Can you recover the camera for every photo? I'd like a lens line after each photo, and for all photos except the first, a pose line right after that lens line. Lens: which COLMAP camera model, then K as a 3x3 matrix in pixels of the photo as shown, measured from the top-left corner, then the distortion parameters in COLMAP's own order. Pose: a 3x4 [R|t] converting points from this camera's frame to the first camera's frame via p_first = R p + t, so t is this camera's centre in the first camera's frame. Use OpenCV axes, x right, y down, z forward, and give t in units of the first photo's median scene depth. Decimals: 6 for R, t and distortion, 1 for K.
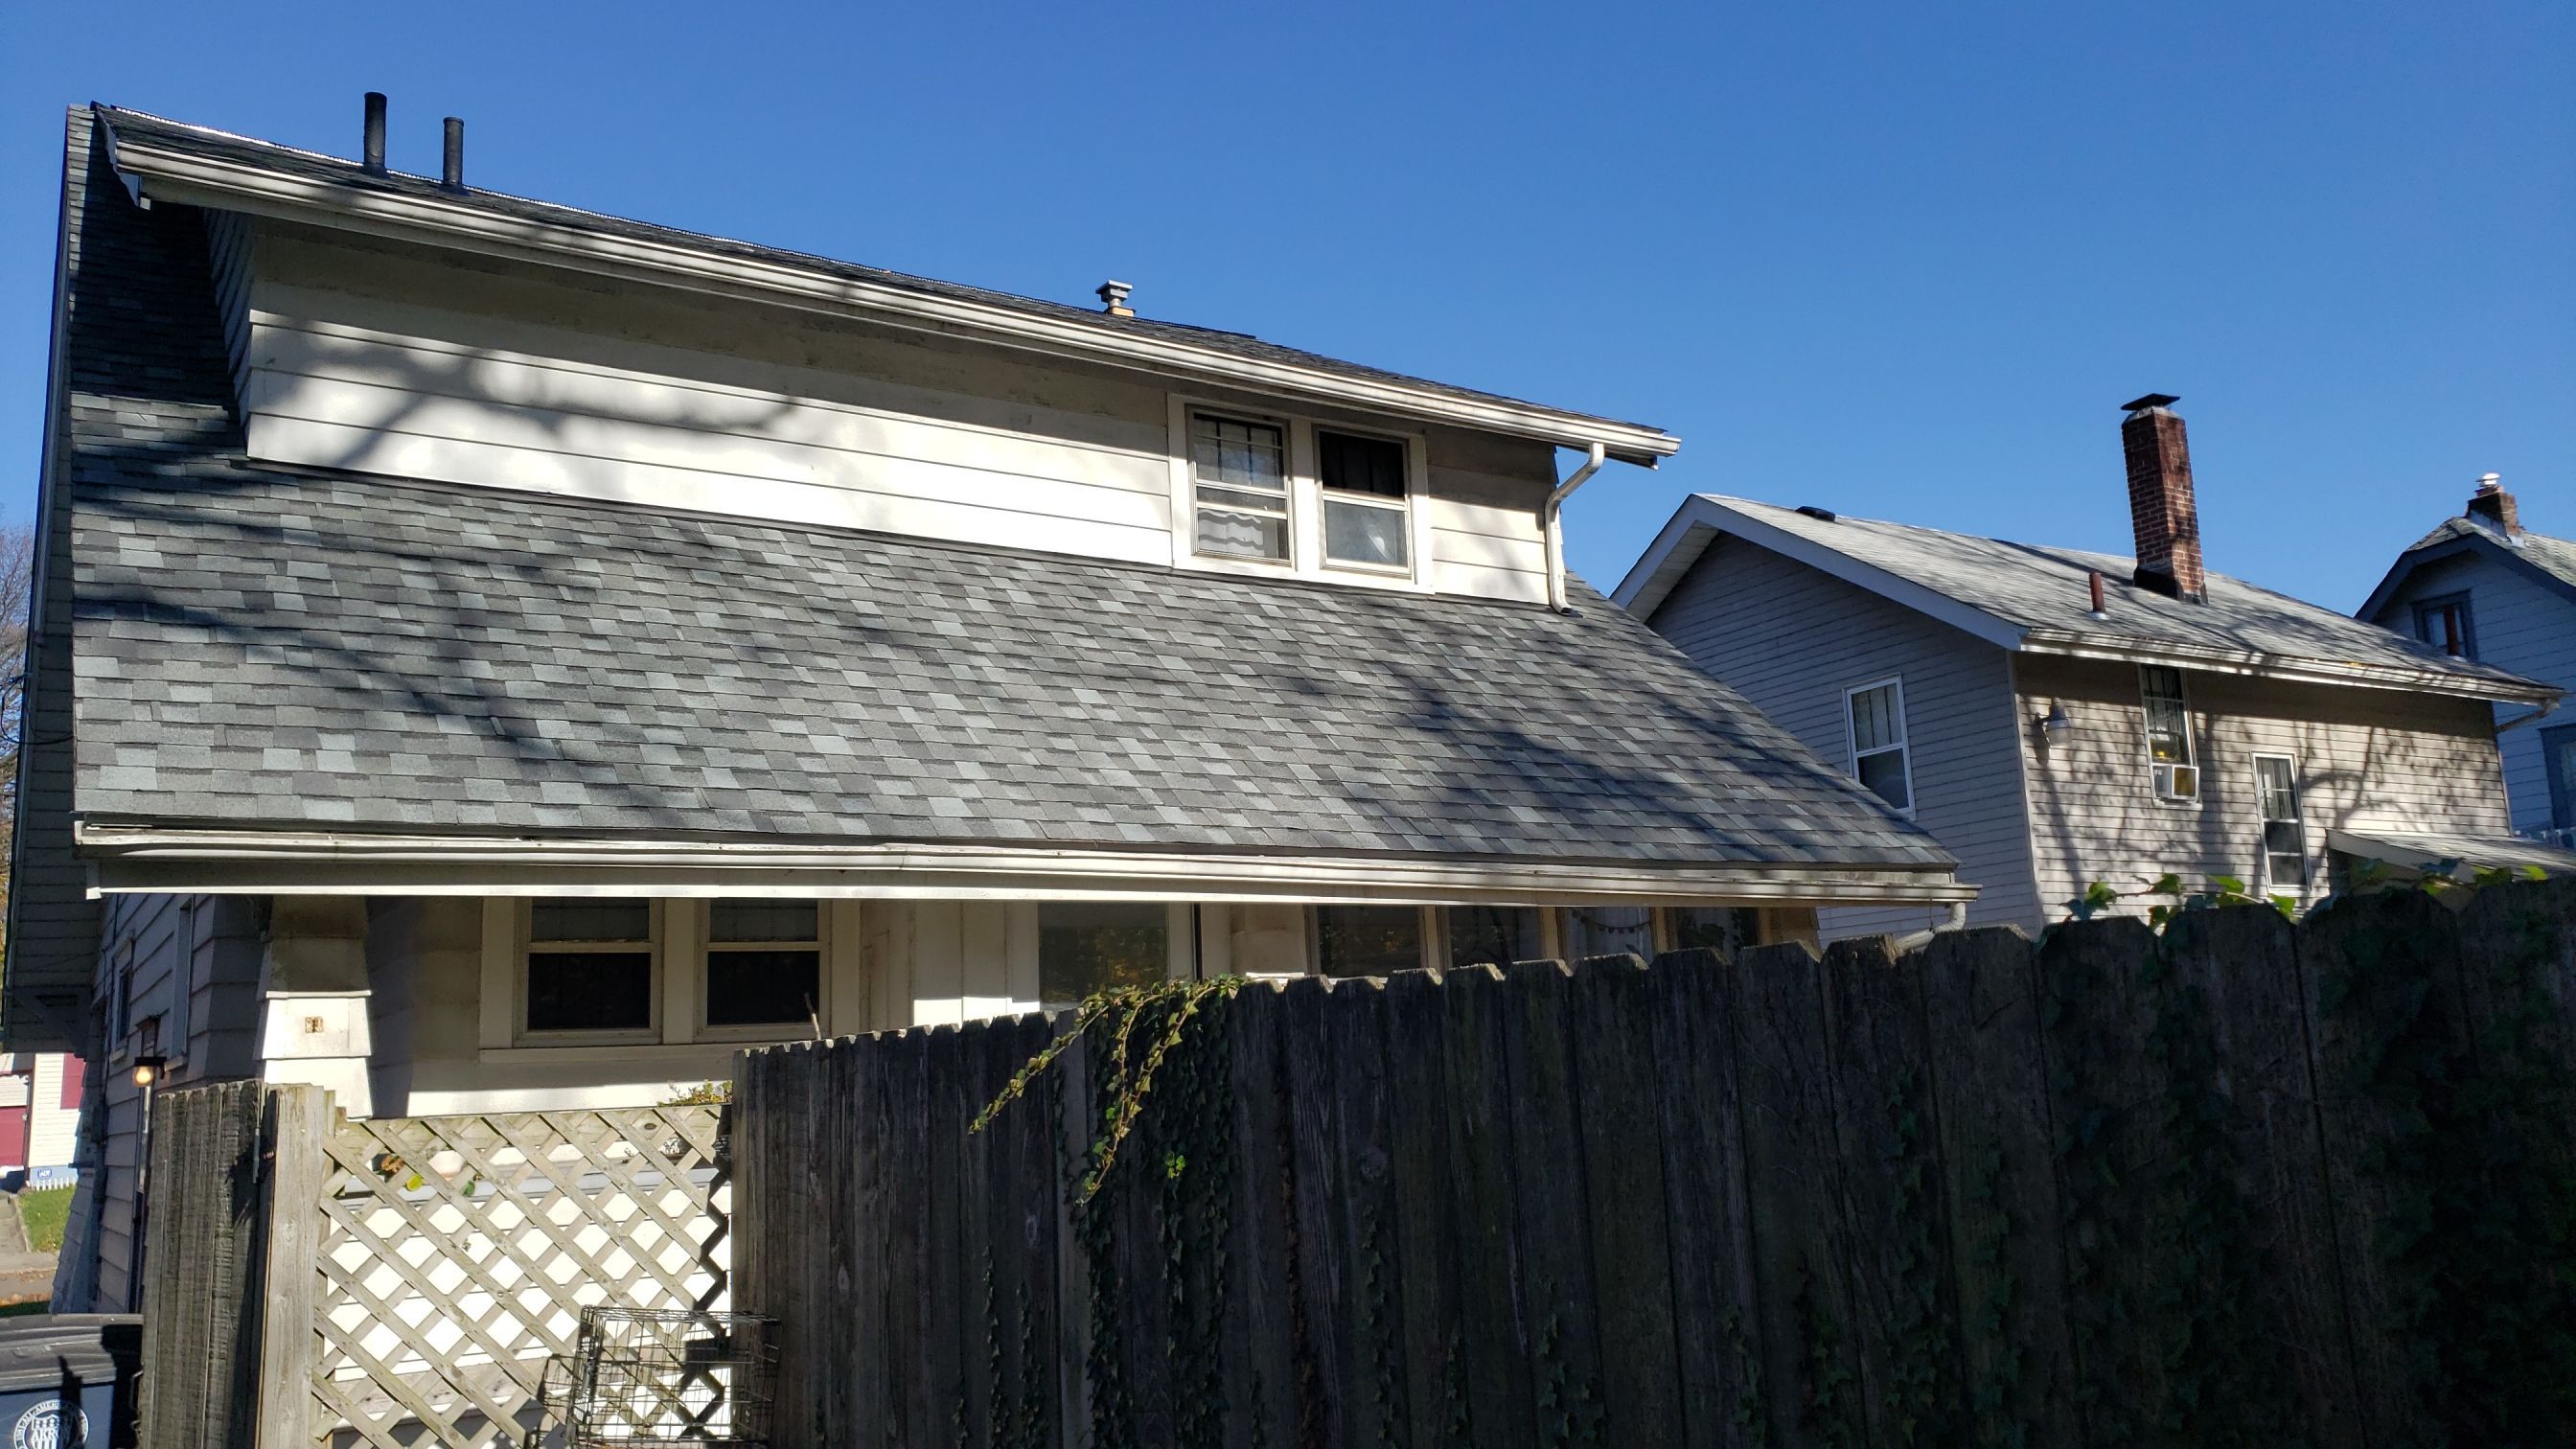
lens RADIAL K [[1983.5, 0, 1322.2], [0, 1983.5, 748.7], [0, 0, 1]] dist [0.110365, -0.145370]
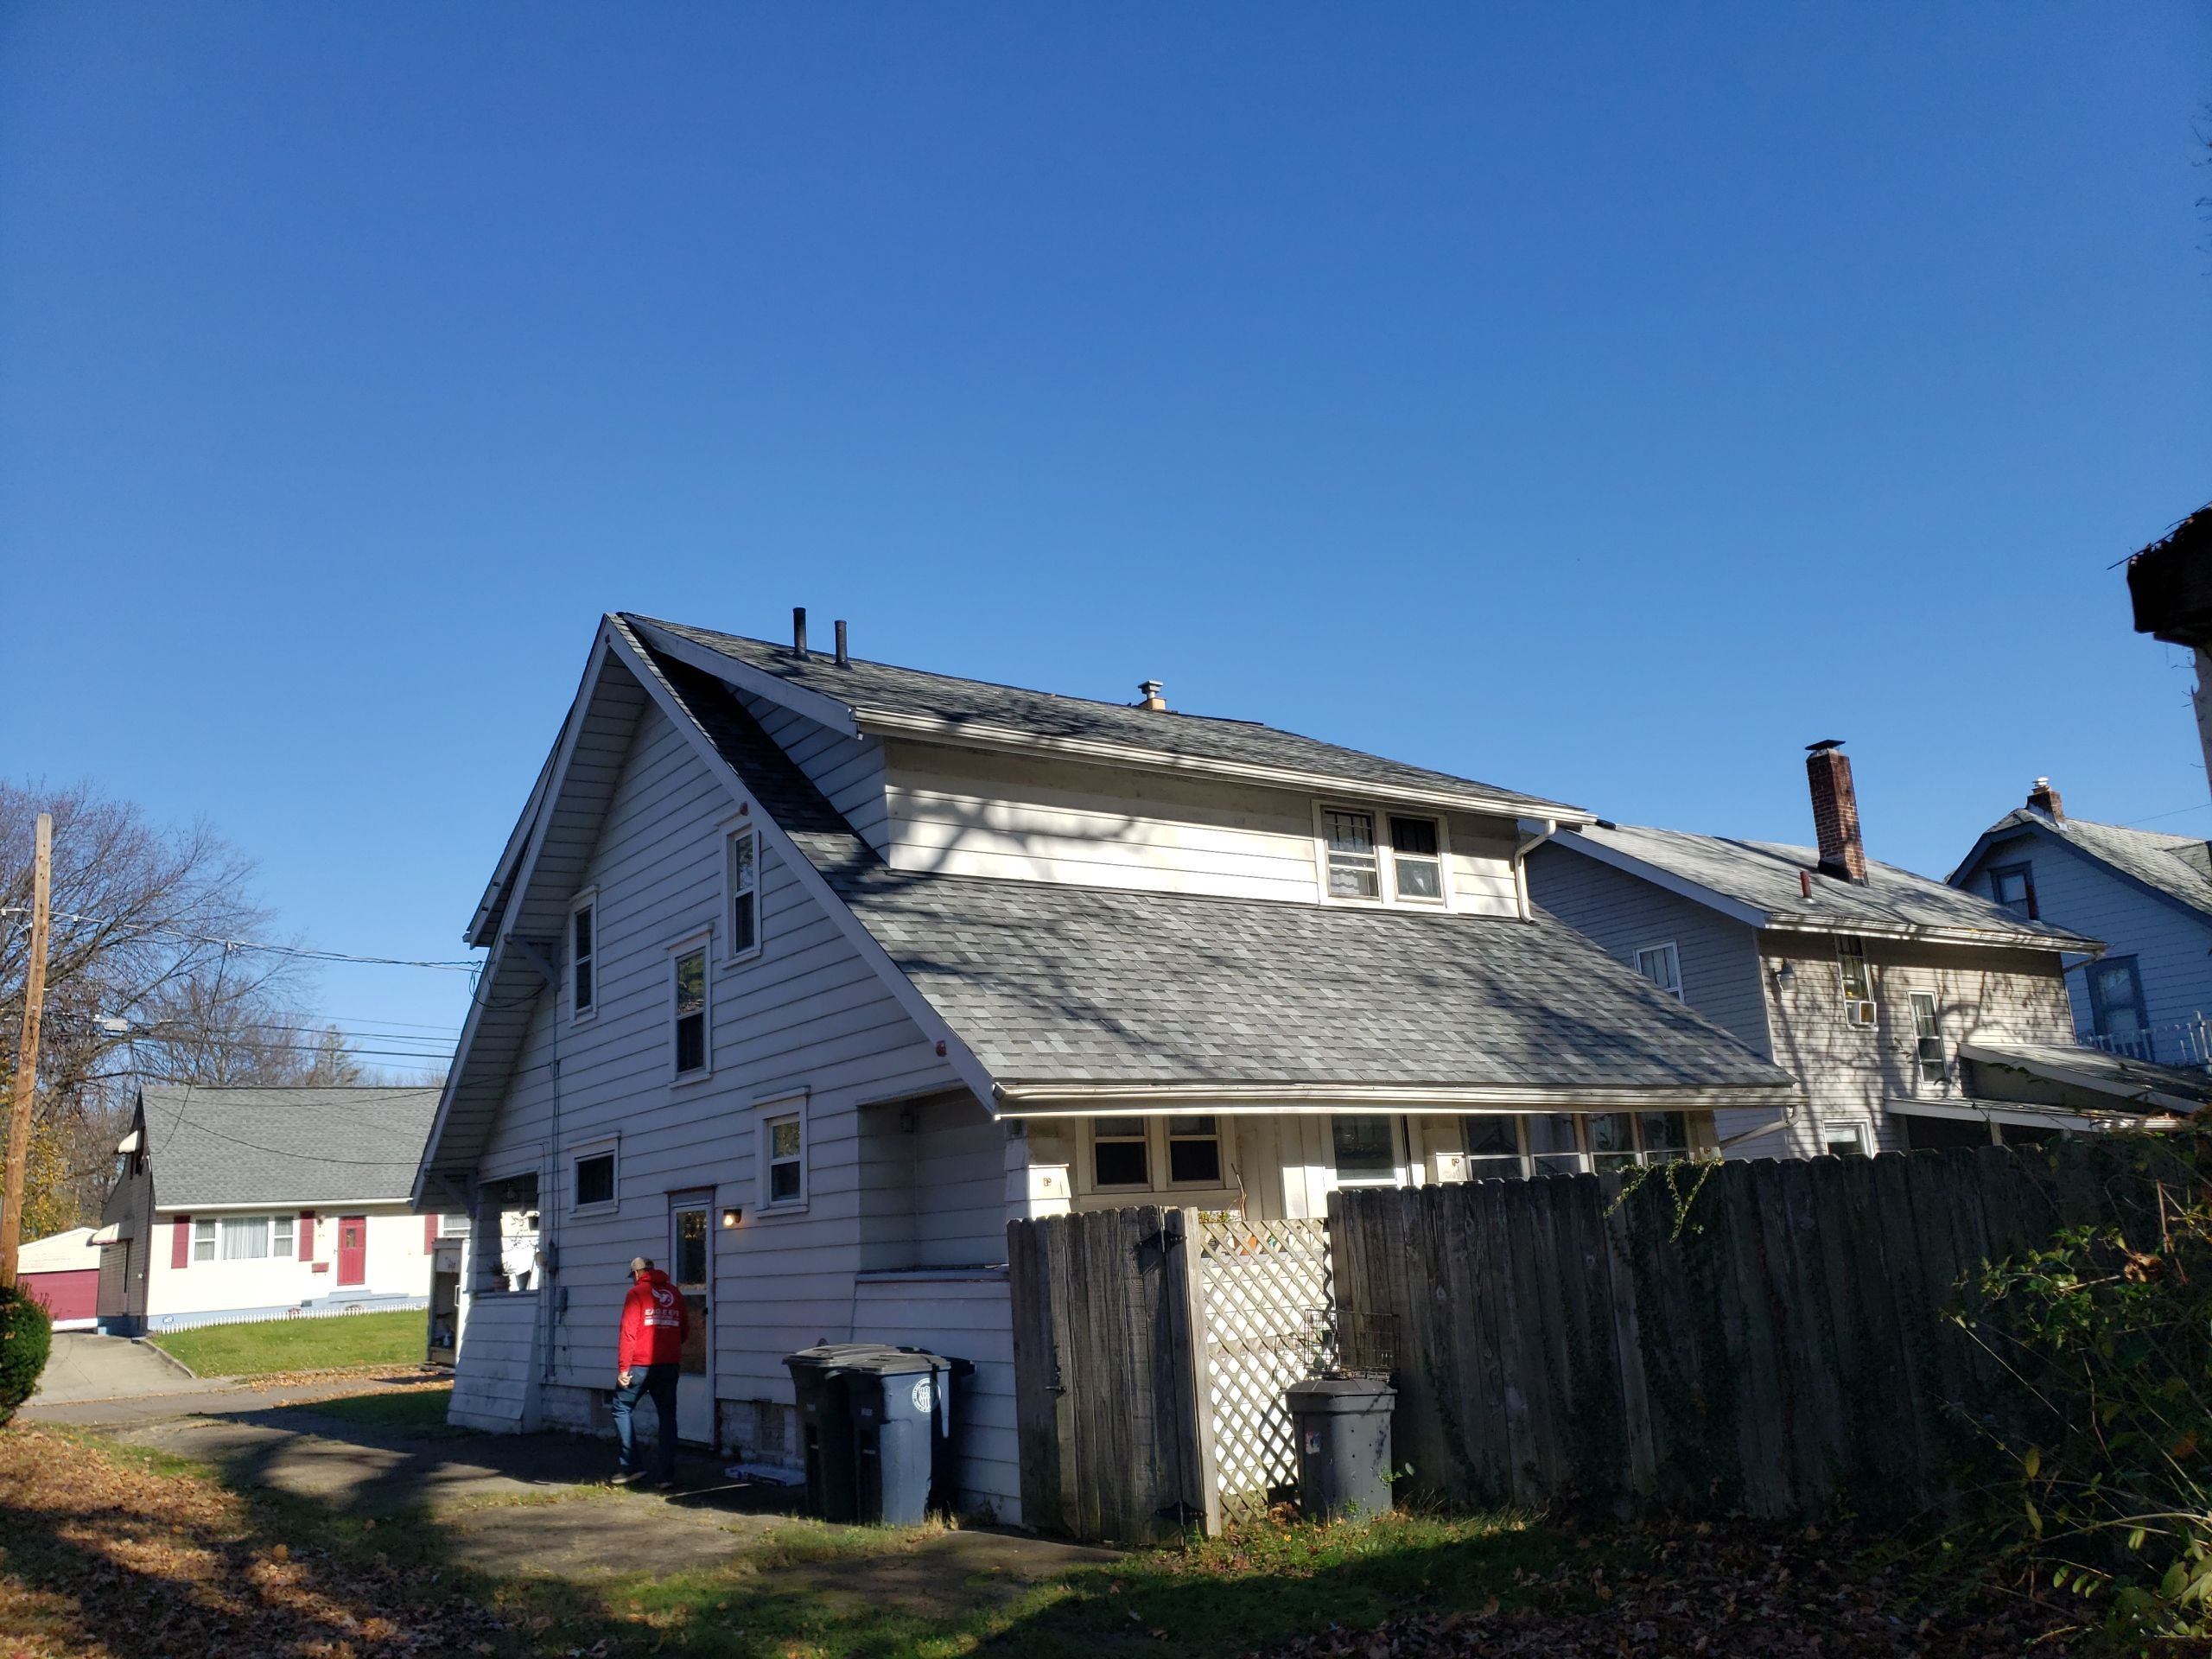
lens RADIAL K [[1719.6, 0, 1105.4], [0, 1719.6, 870.1], [0, 0, 1]] dist [0.108224, -0.196938]
pose [[0.998890, -0.003998, 0.046934, -0.319347], [0.006209, 0.998873, -0.047053, -0.053244], [-0.046693, 0.047292, 0.997789, -0.424204]]
